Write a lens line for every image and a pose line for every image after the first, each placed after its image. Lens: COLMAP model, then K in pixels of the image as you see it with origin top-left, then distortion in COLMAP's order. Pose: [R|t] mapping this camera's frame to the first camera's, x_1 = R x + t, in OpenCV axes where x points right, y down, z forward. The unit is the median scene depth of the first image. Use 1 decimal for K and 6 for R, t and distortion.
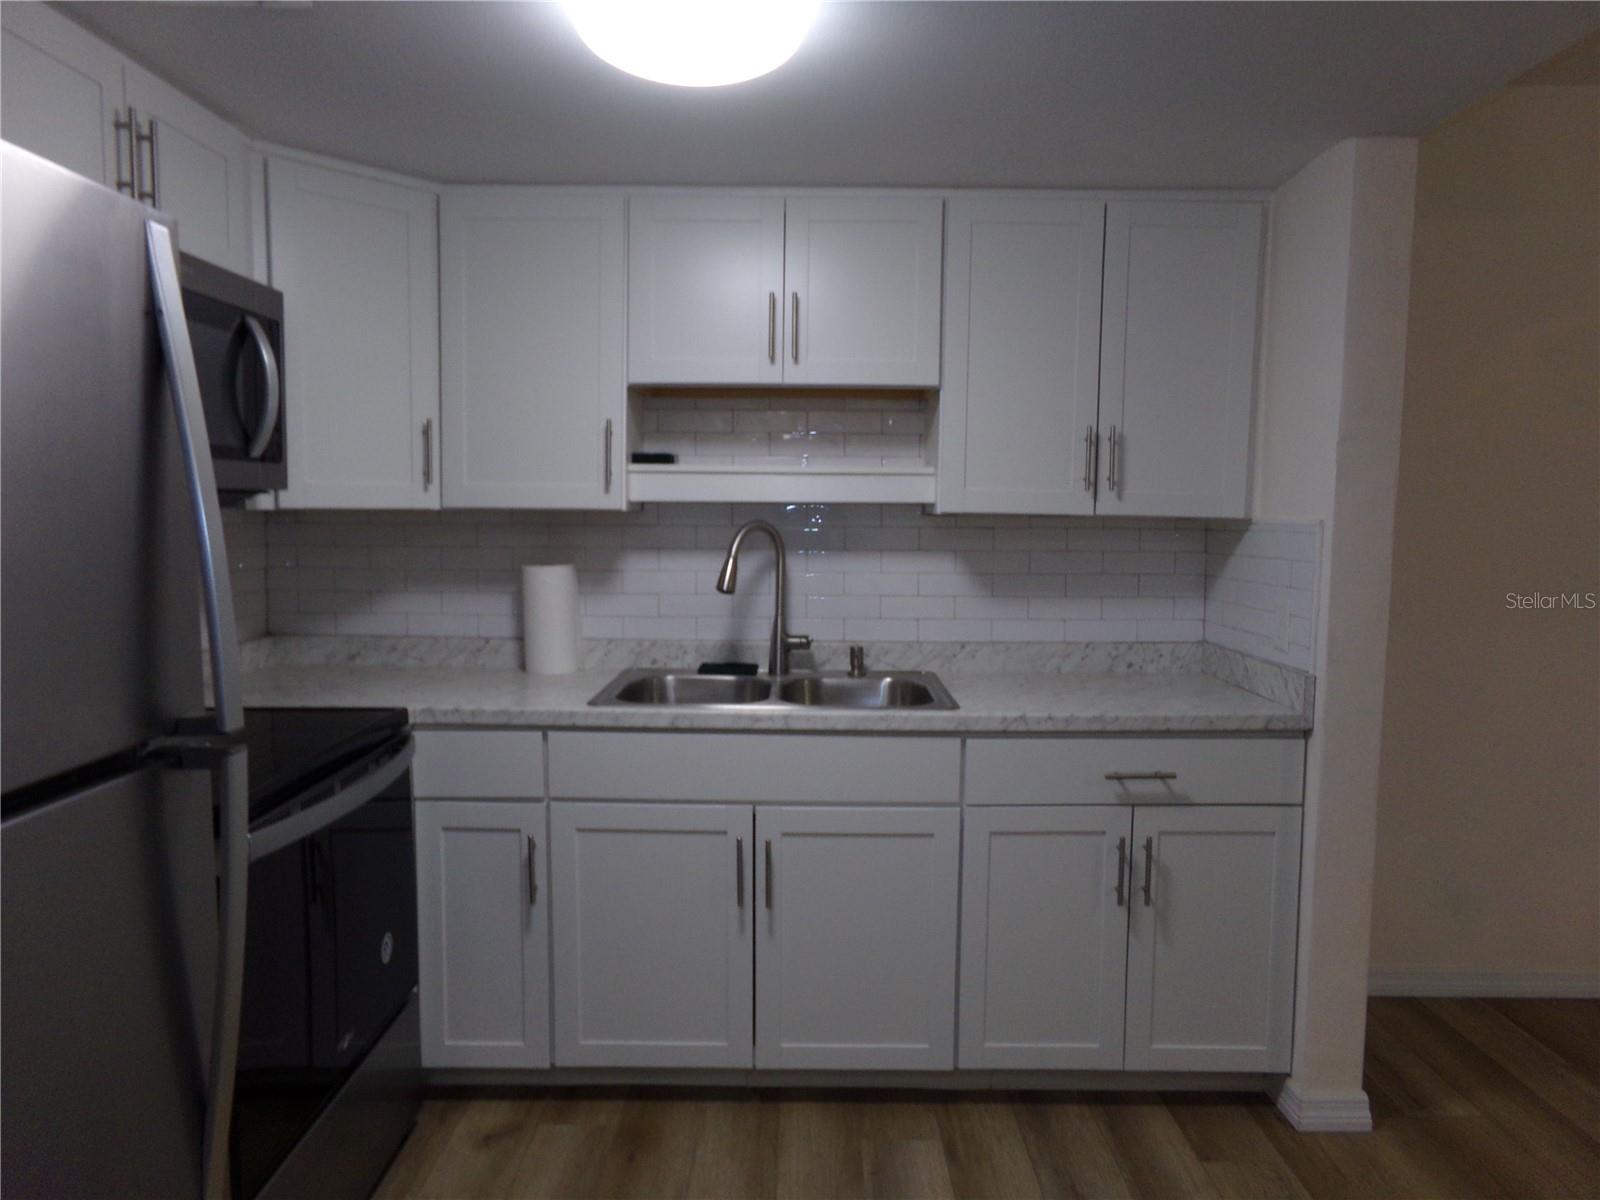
lens RADIAL K [[1096.8, 0, 804.7], [0, 1096.8, 599.5], [0, 0, 1]] dist [-0.054754, 0.081948]
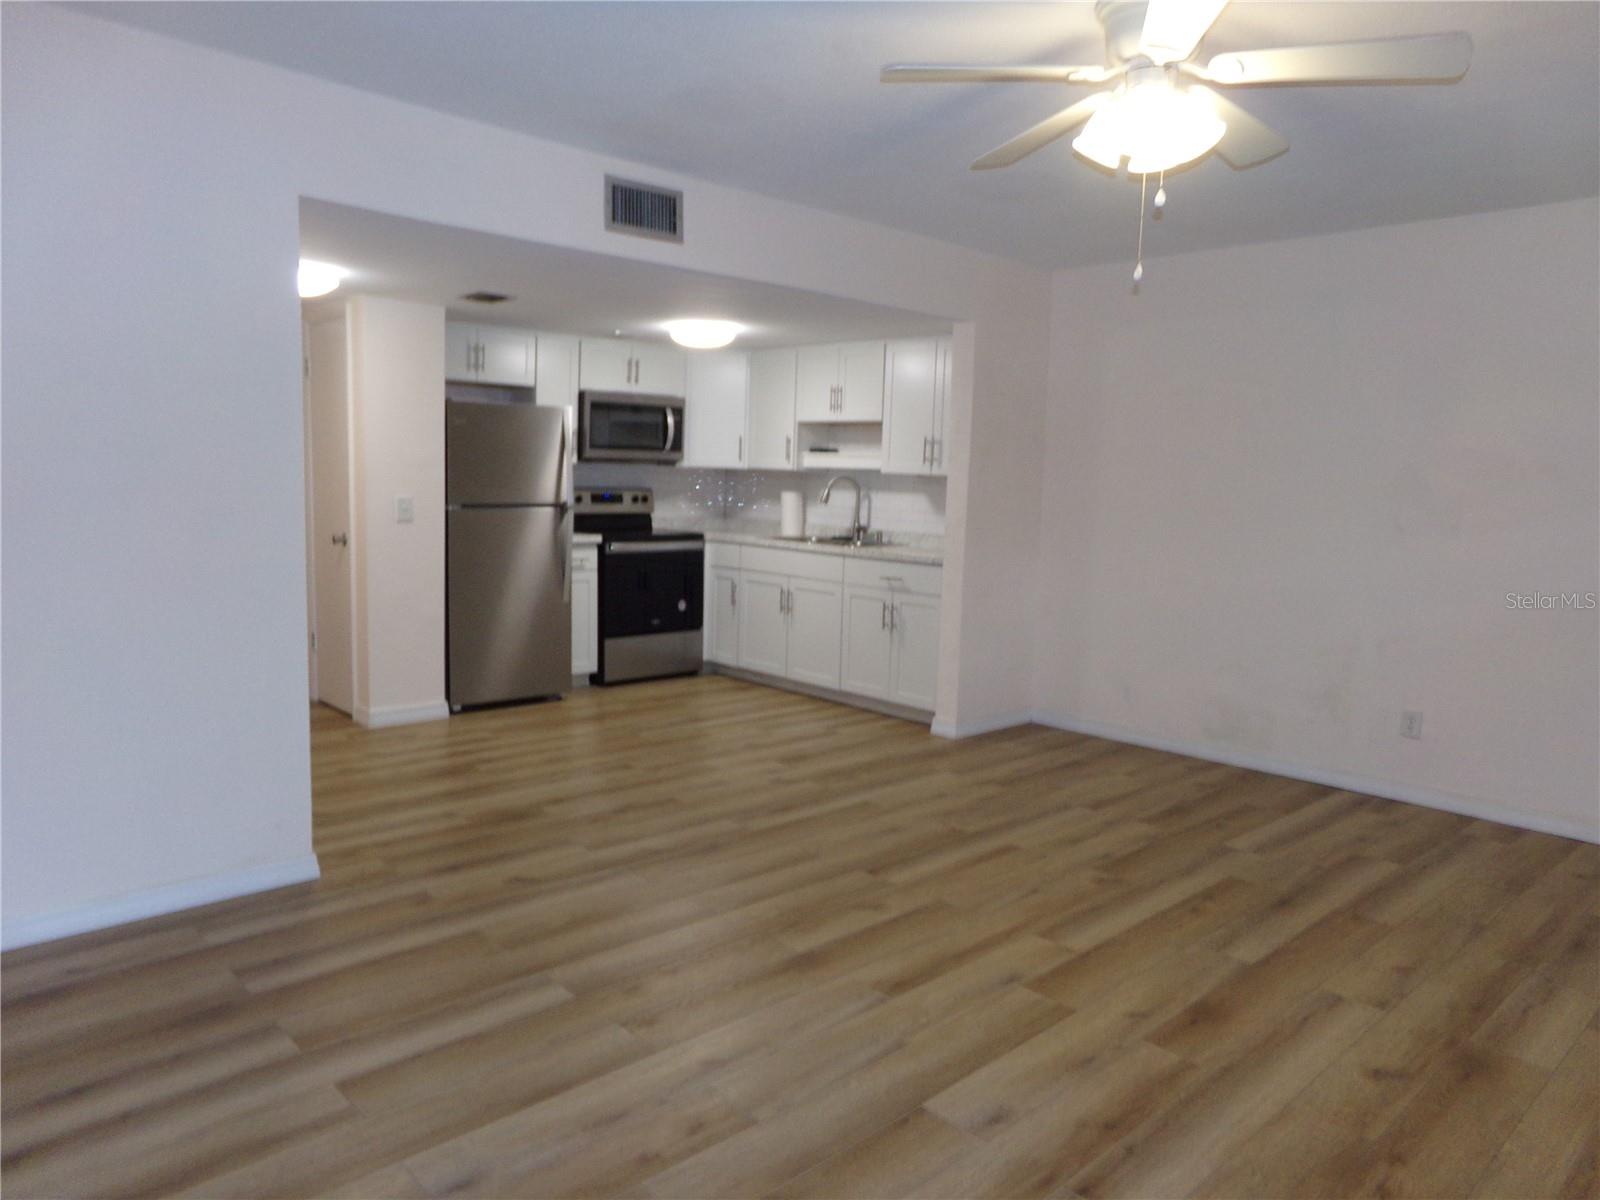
lens RADIAL K [[1096.8, 0, 790.8], [0, 1096.8, 593.4], [0, 0, 1]] dist [-0.054754, 0.081948]
pose [[0.683052, 0.094556, -0.724223, 1.928672], [-0.086346, 0.995085, 0.048483, 0.093069], [0.725247, 0.029417, 0.687860, -0.875103]]
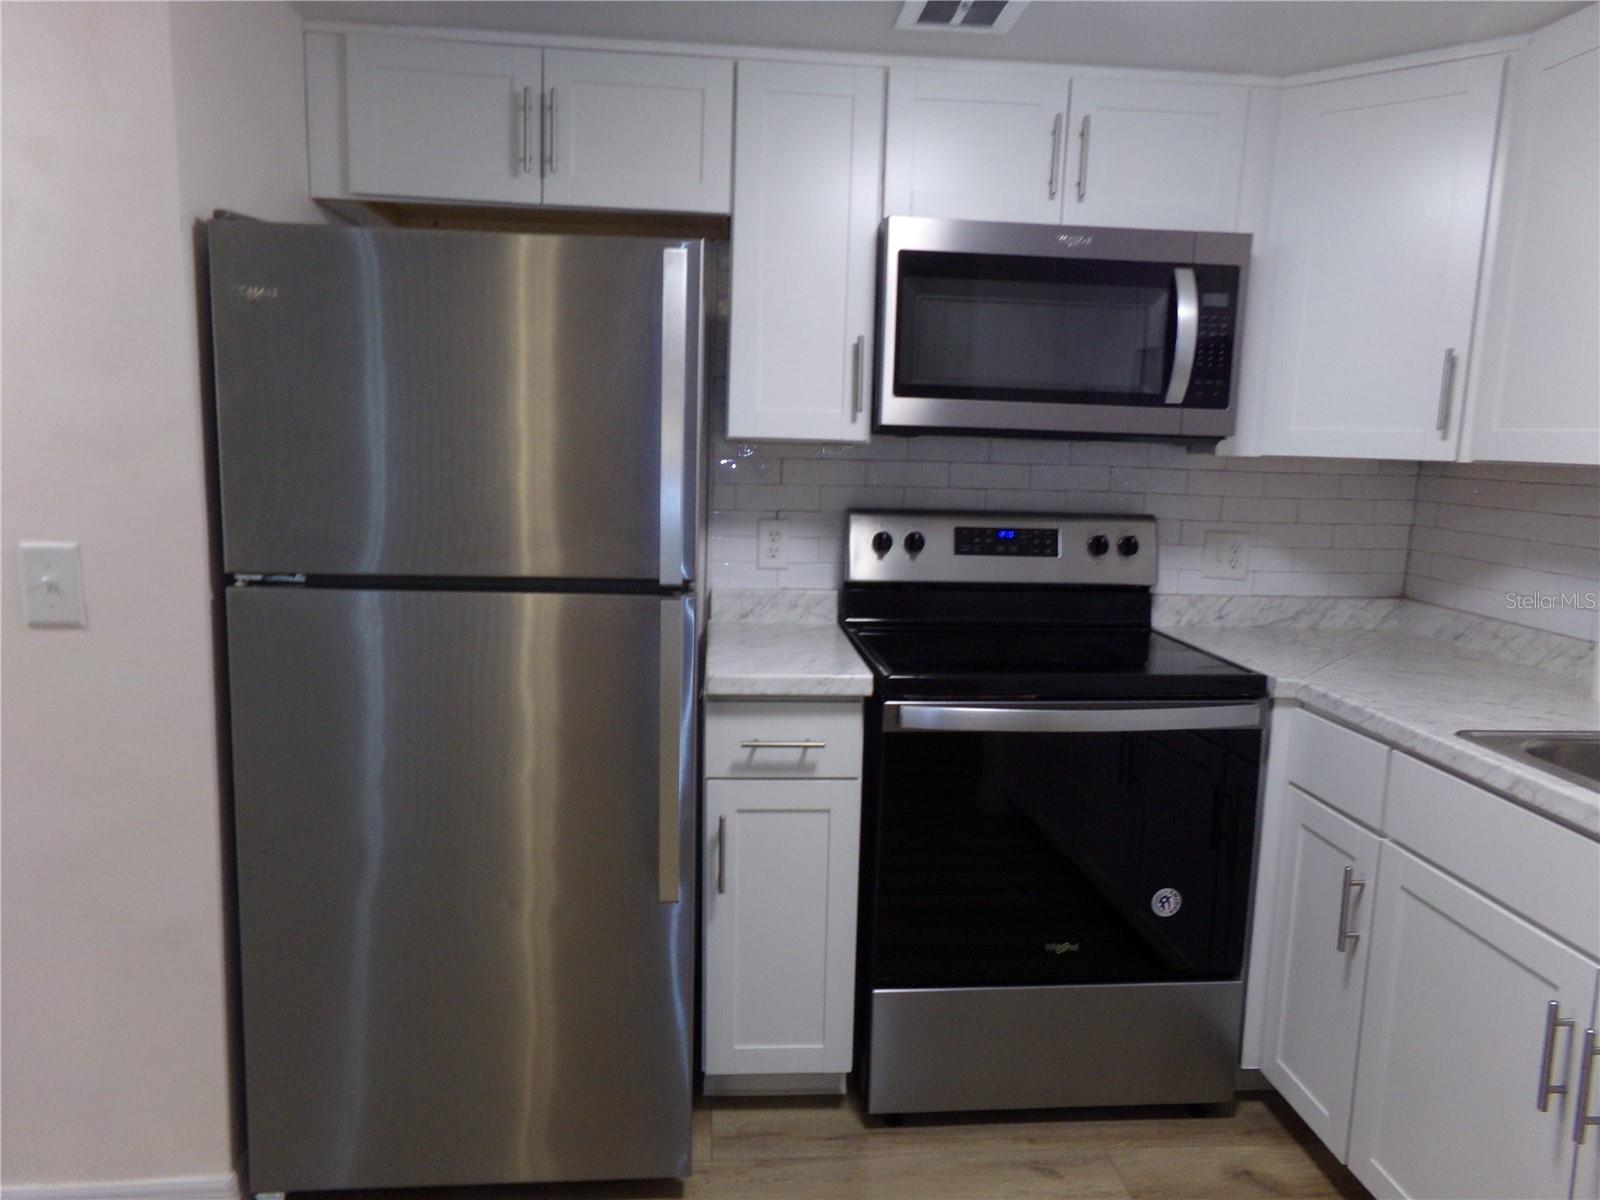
lens RADIAL K [[1096.8, 0, 806.4], [0, 1096.8, 597.7], [0, 0, 1]] dist [-0.054754, 0.081948]
pose [[0.096586, 0.137453, -0.985788, 0.460771], [-0.111723, 0.985656, 0.126489, -0.035042], [0.989034, 0.097918, 0.110558, 0.486822]]
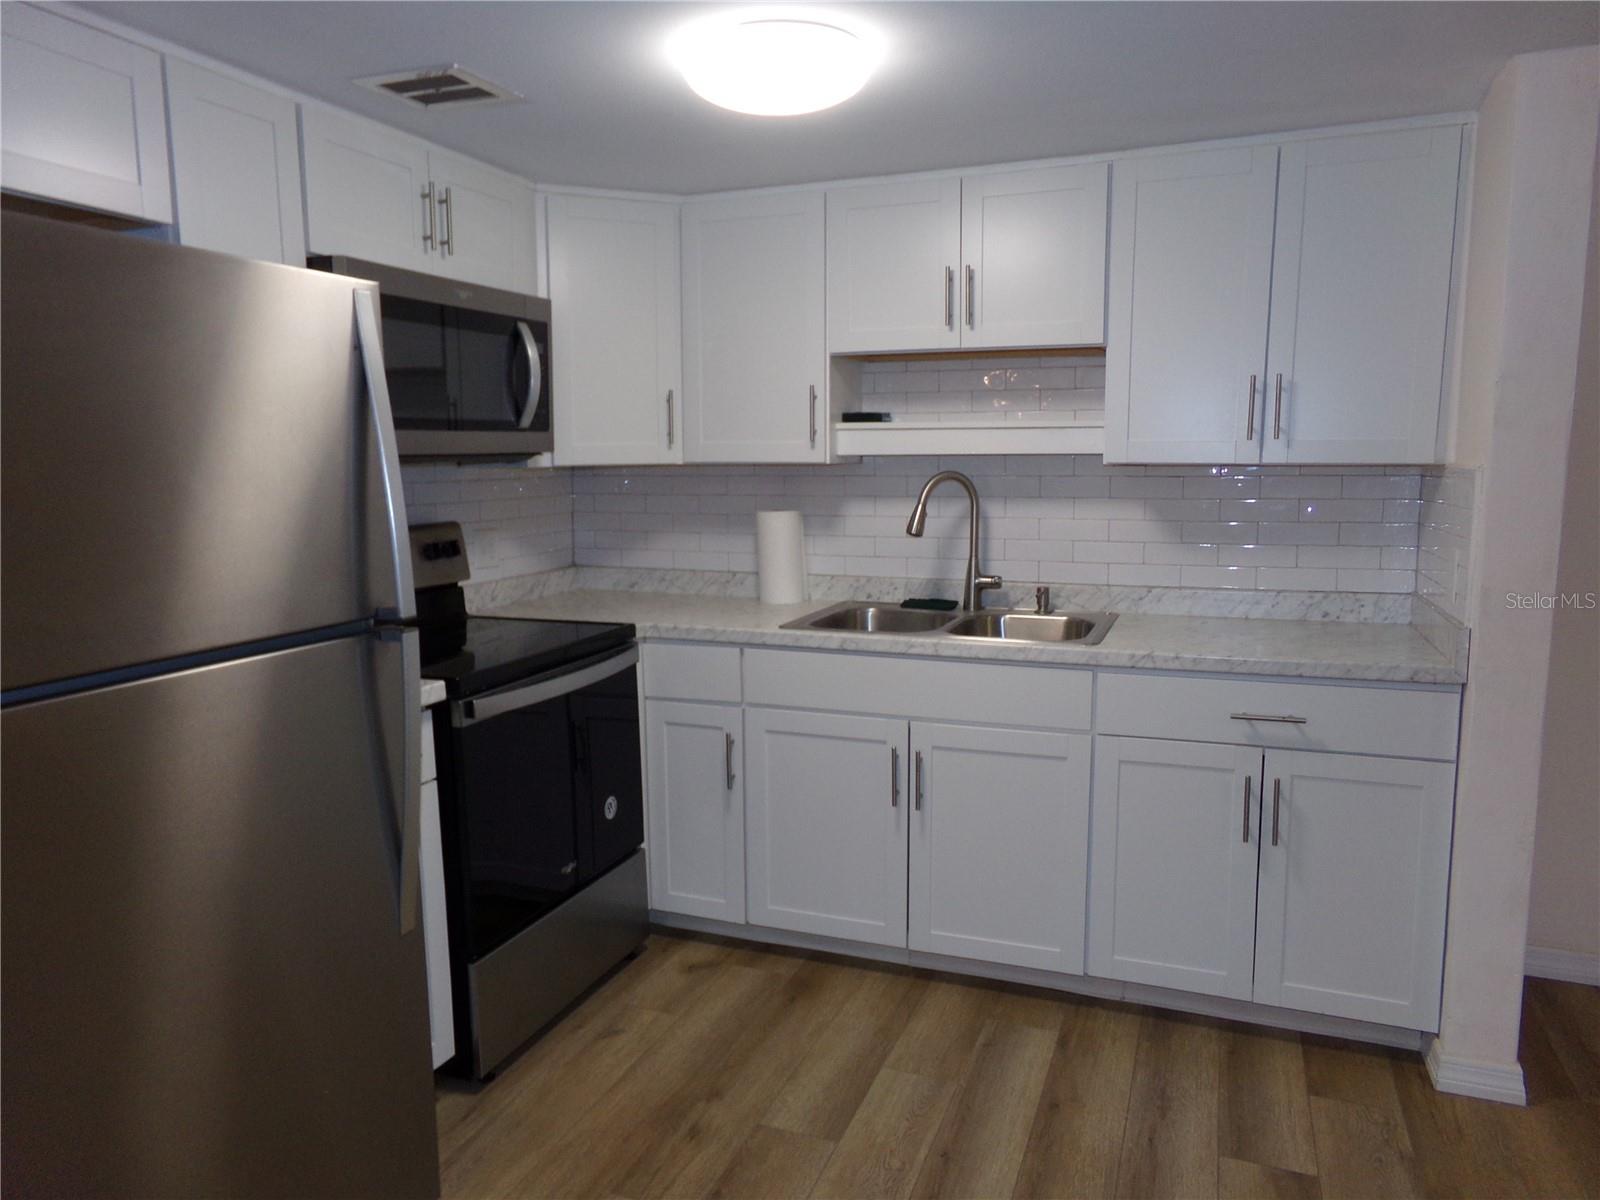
lens RADIAL K [[1096.8, 0, 793.9], [0, 1096.8, 593.4], [0, 0, 1]] dist [-0.054754, 0.081948]
pose [[0.931055, 0.029450, -0.363688, 0.253893], [-0.014103, 0.998897, 0.044781, 0.004783], [0.364606, -0.036565, 0.930444, -0.108781]]
